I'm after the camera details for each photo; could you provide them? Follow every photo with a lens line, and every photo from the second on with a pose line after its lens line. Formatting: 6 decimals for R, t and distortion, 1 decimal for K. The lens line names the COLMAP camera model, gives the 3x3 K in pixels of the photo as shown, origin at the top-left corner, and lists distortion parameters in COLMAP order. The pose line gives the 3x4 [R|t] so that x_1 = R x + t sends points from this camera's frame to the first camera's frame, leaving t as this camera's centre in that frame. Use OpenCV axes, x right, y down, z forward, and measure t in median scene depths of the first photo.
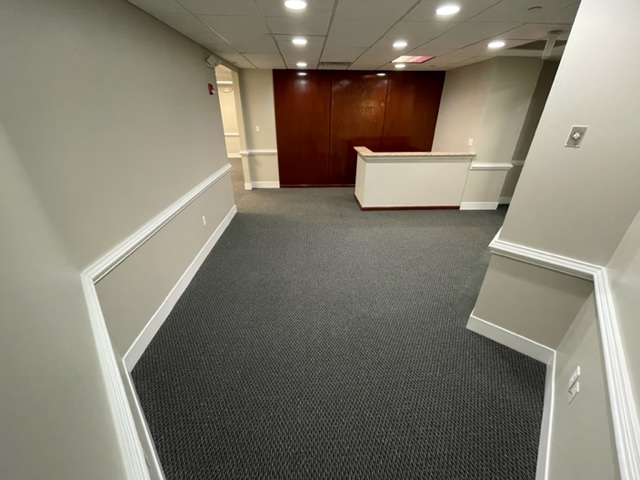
lens RADIAL K [[260.4, 0, 323.4], [0, 260.4, 238.6], [0, 0, 1]] dist [0.001080, -0.000057]
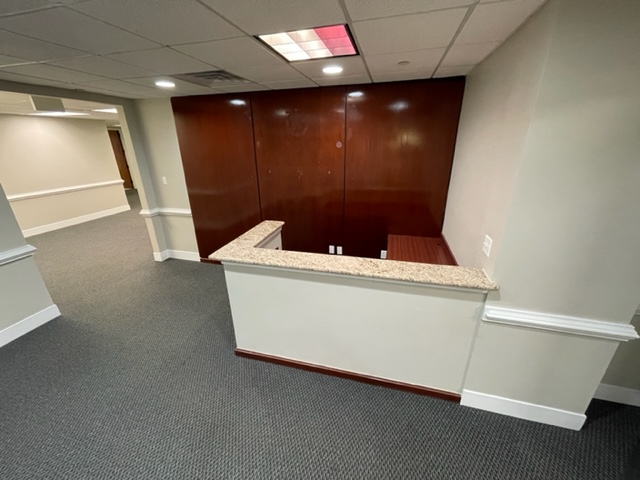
lens RADIAL K [[253.4, 0, 320.2], [0, 253.4, 241.6], [0, 0, 1]] dist [-0.000769, -0.000013]
pose [[0.957249, 0.089307, -0.275136, 0.356743], [-0.116383, 0.989673, -0.083680, -0.258082], [0.264821, 0.112124, 0.957757, 0.491115]]
